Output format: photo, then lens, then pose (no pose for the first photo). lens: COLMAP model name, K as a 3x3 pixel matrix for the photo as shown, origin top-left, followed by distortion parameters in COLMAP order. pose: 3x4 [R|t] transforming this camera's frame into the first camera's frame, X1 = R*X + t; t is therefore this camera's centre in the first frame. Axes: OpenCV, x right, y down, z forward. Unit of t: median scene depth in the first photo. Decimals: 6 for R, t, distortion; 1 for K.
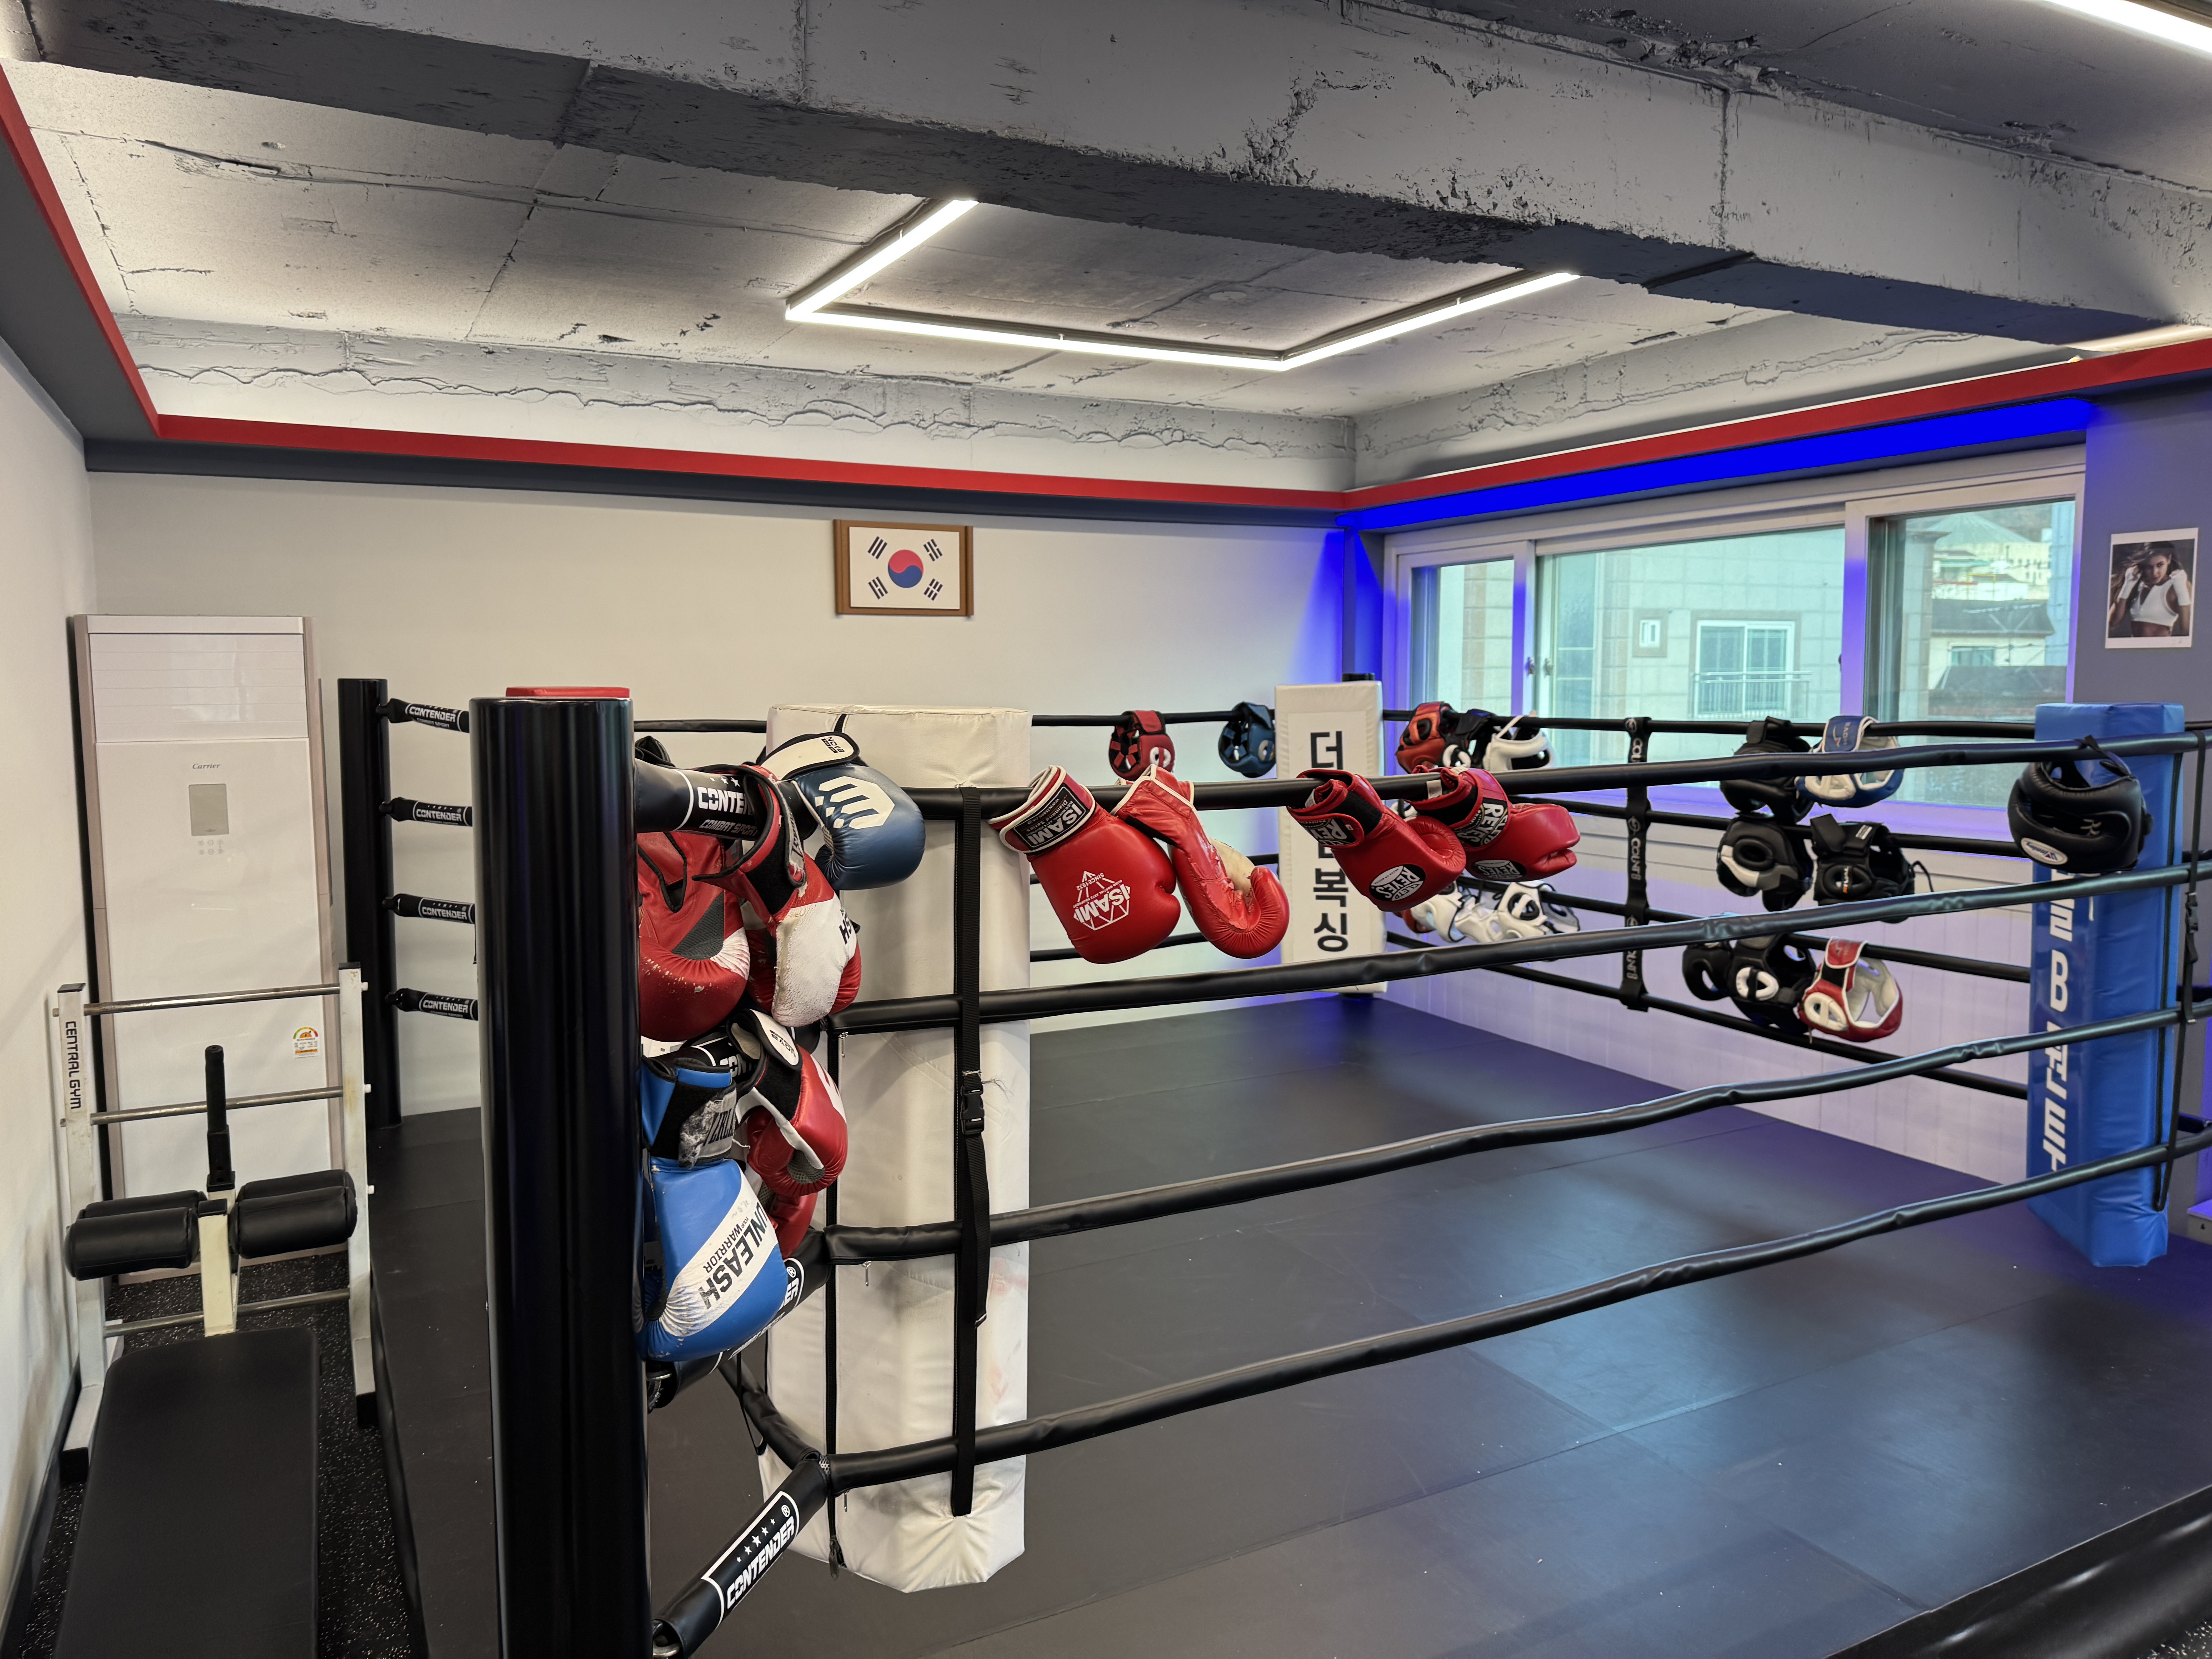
lens RADIAL K [[1556.8, 0, 1106.0], [0, 1556.8, 829.5], [0, 0, 1]] dist [0.159564, -0.208890]
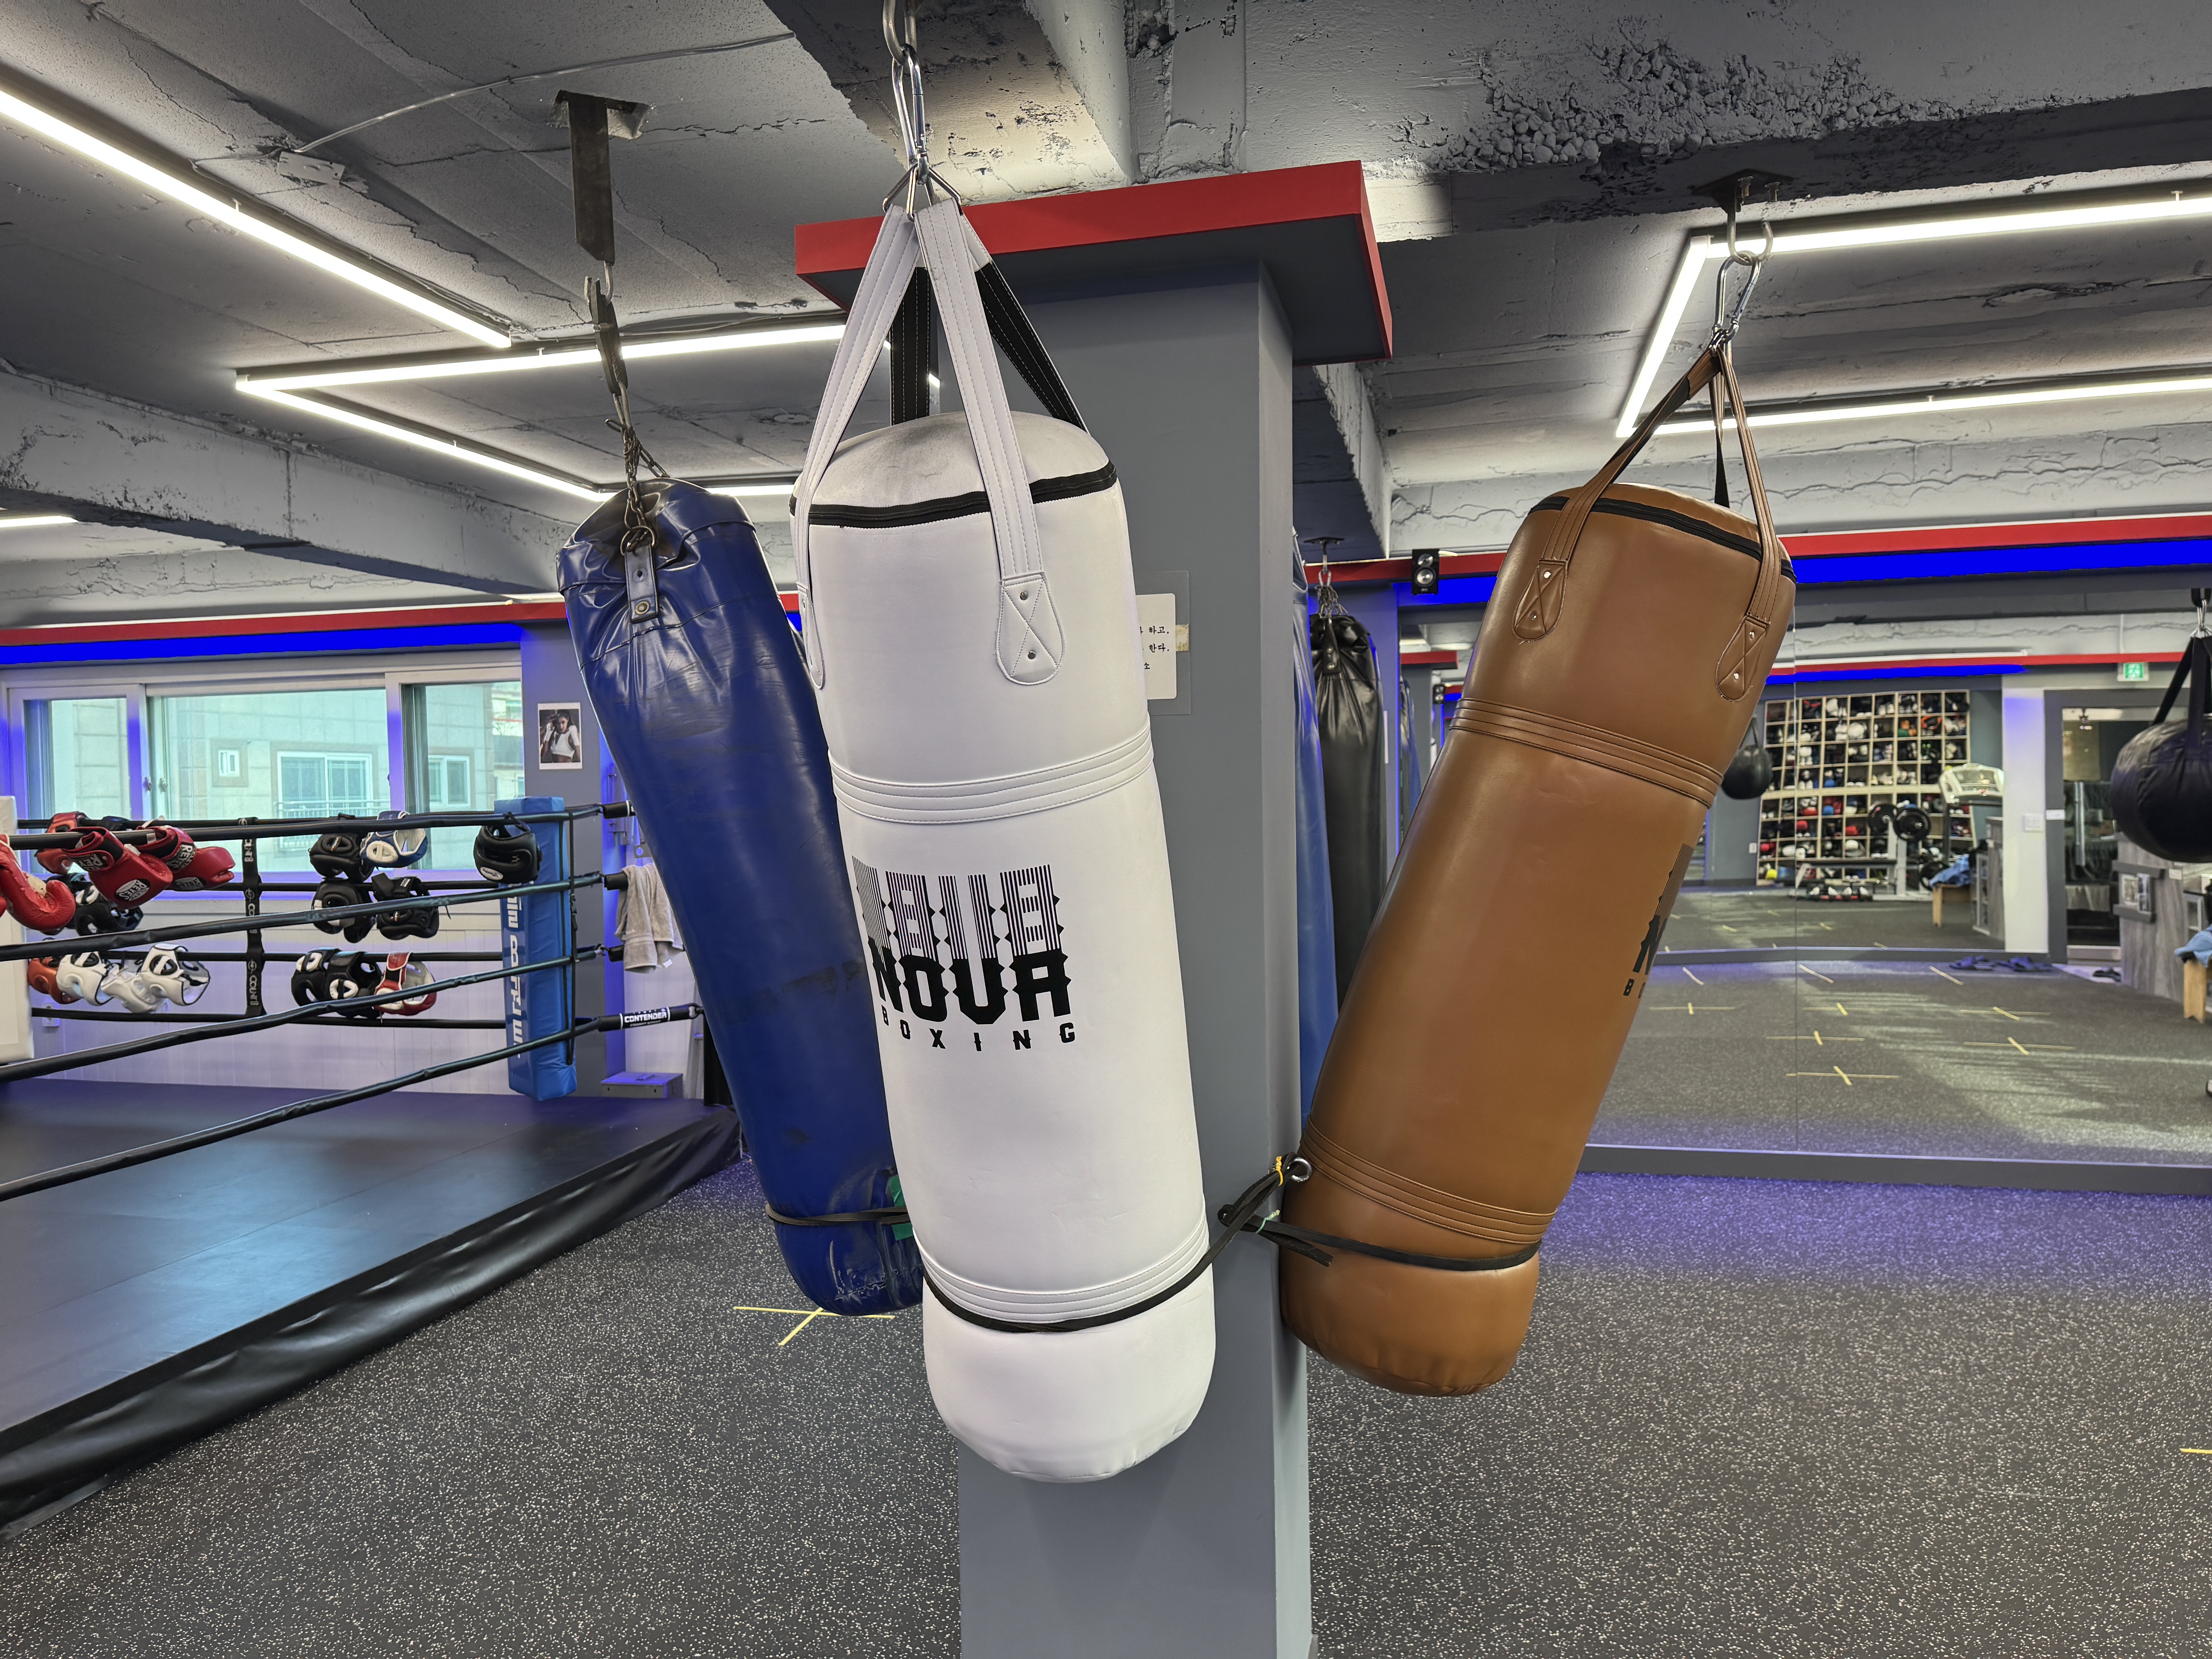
lens RADIAL K [[1536.6, 0, 1182.4], [0, 1536.6, 806.0], [0, 0, 1]] dist [-0.005838, -0.035156]
pose [[0.629295, -0.017441, 0.776971, -0.219774], [0.092204, 0.994363, -0.052359, 0.075246], [-0.771678, 0.104589, 0.627355, -0.557132]]
